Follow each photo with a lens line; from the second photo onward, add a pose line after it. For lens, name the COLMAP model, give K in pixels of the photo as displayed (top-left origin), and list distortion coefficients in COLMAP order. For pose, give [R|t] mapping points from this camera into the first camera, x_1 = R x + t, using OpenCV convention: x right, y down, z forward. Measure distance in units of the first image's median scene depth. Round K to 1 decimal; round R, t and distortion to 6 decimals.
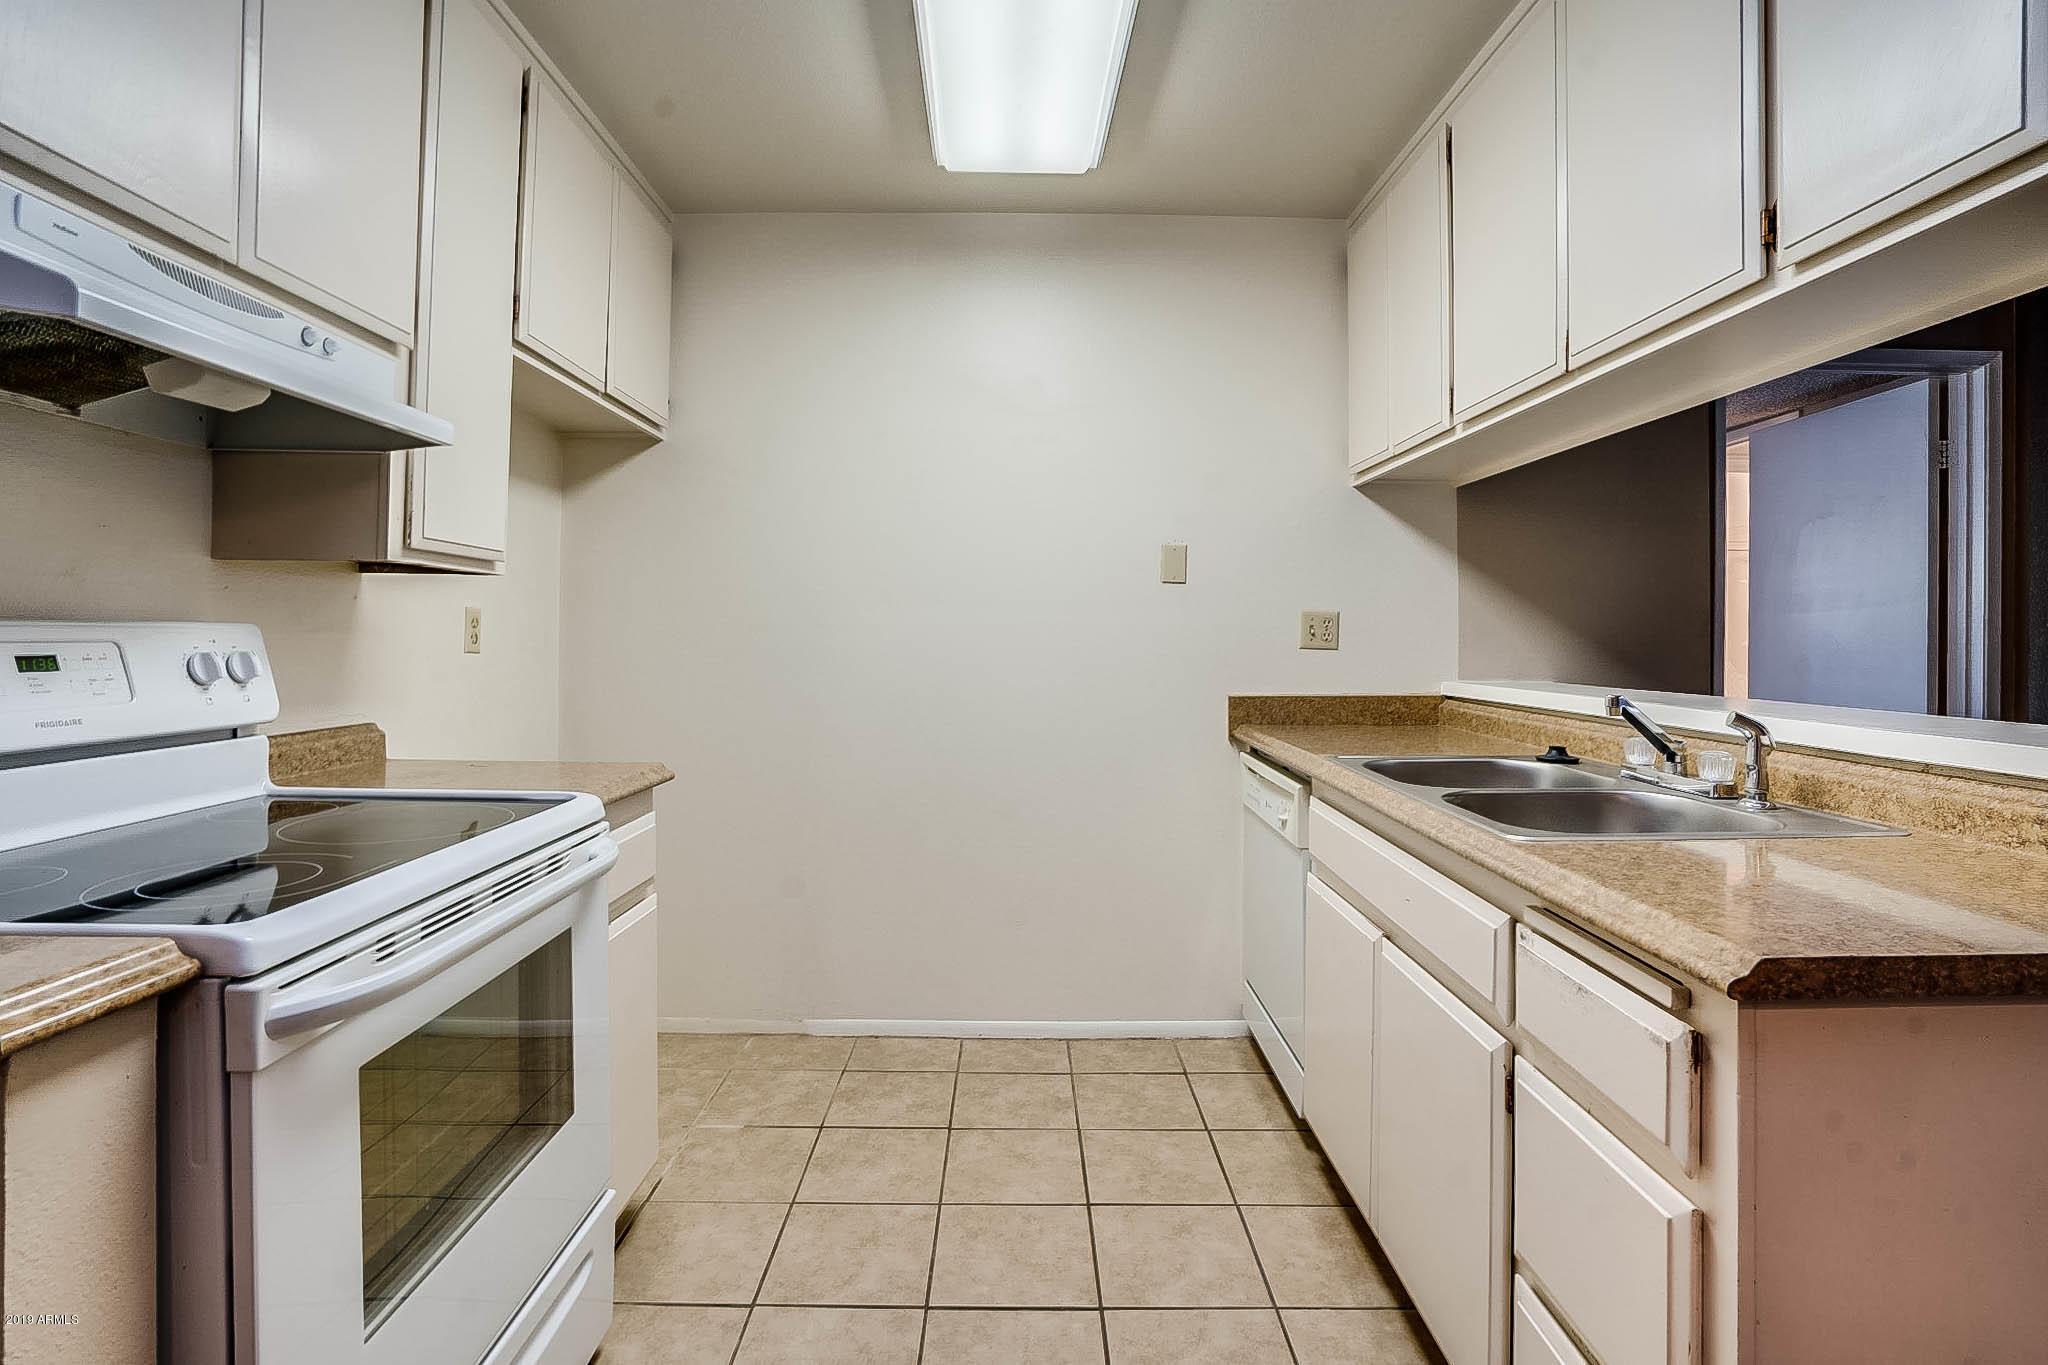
lens RADIAL K [[976.9, 0, 1021.7], [0, 976.9, 677.1], [0, 0, 1]] dist [-0.048106, 0.022531]
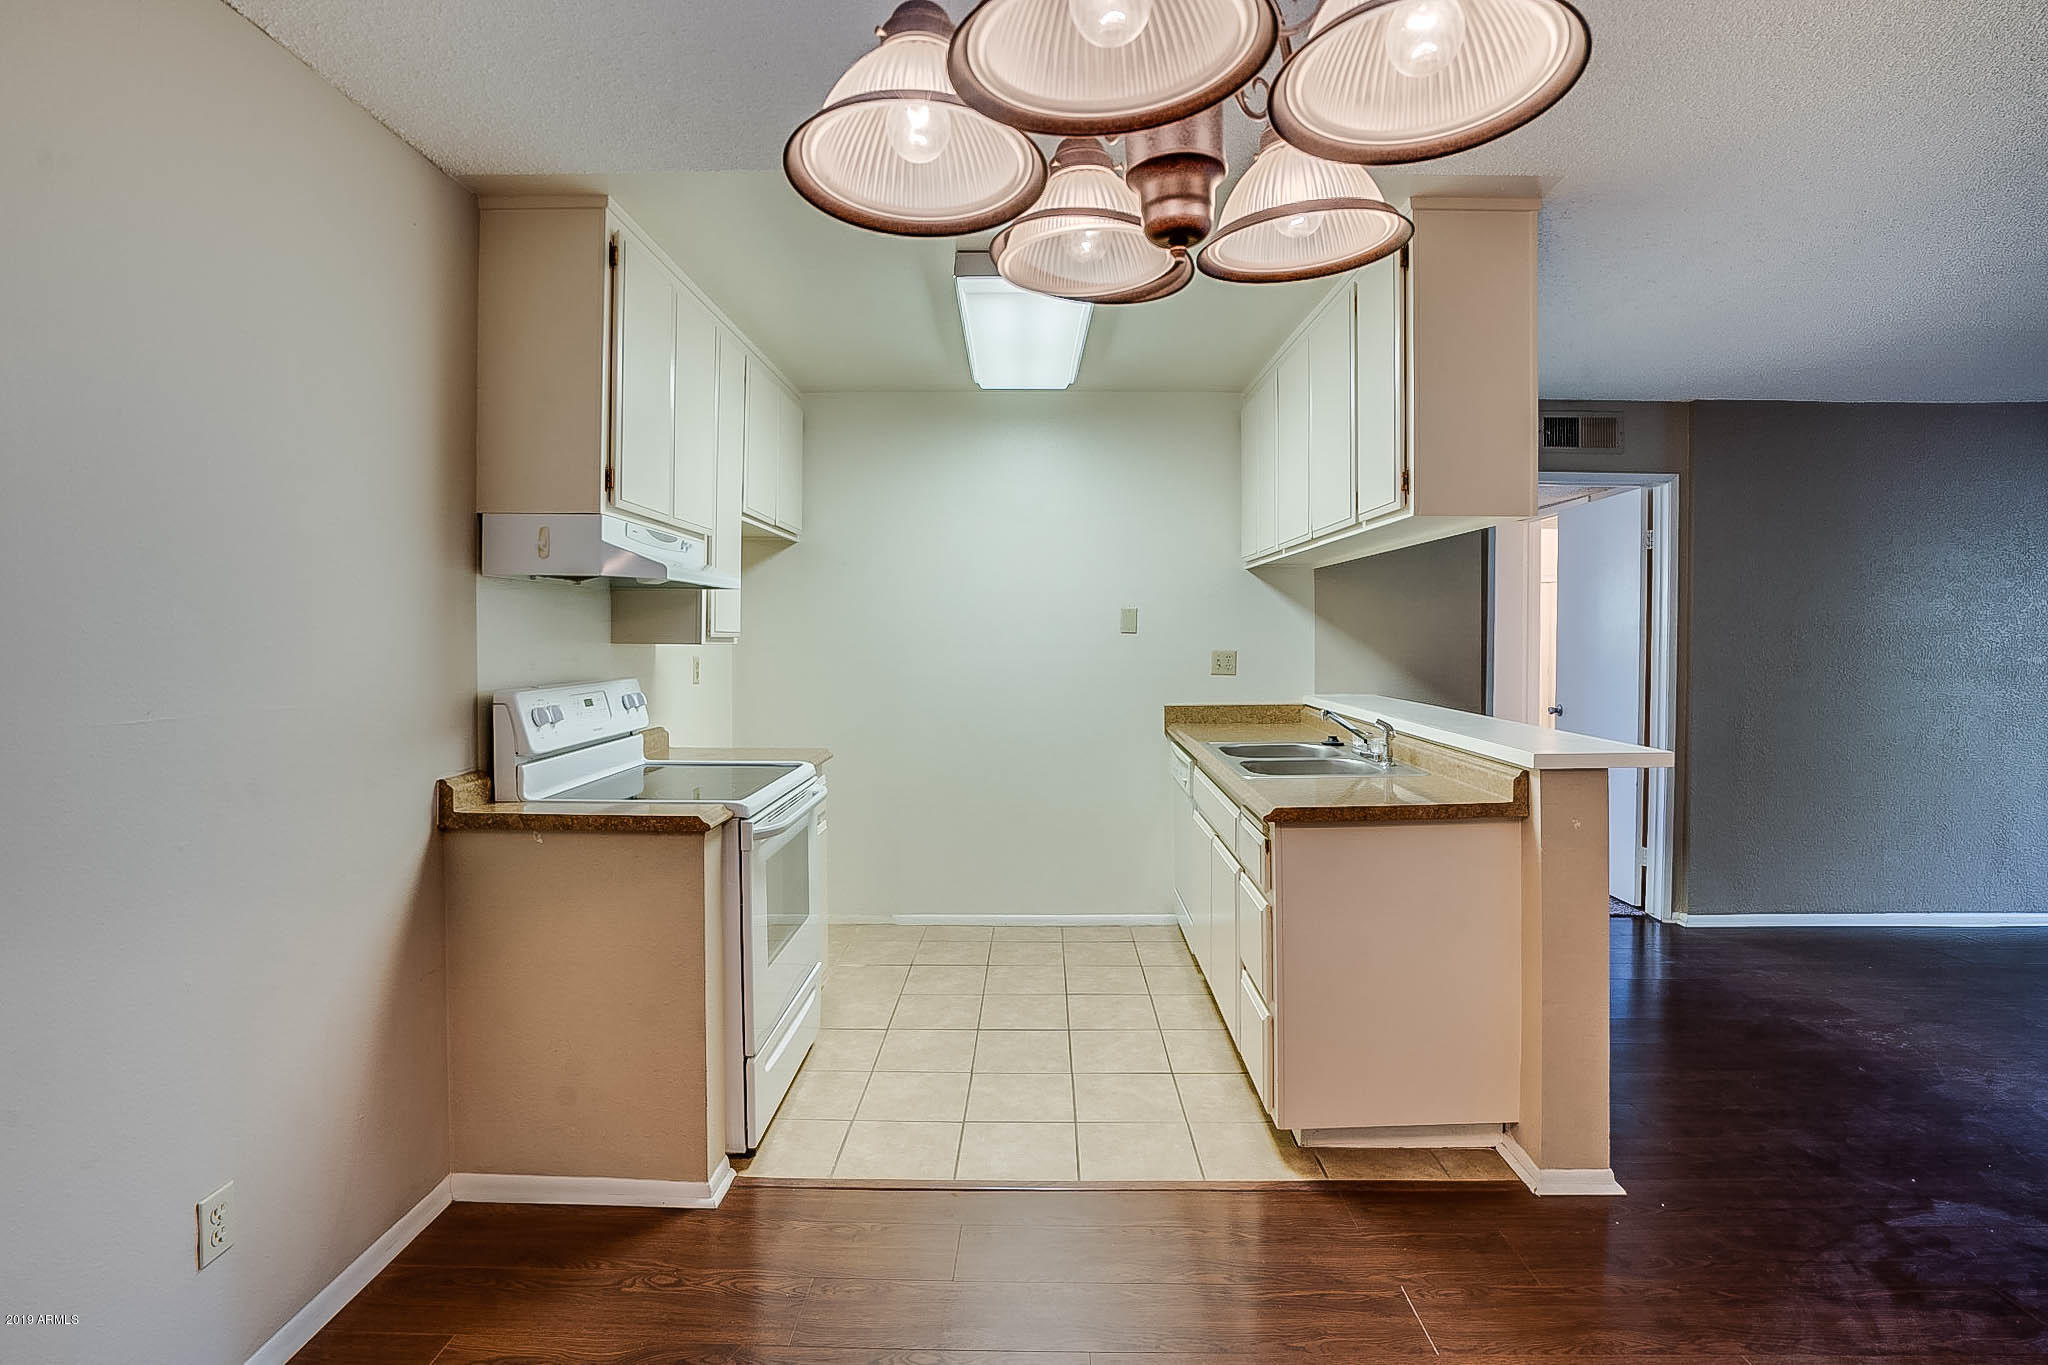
lens RADIAL K [[976.9, 0, 1021.7], [0, 976.9, 677.1], [0, 0, 1]] dist [-0.048106, 0.022531]
pose [[0.999642, -0.007349, -0.025738, 0.035054], [0.007448, 0.999965, 0.003783, -0.045086], [0.025710, -0.003973, 0.999662, -0.755541]]
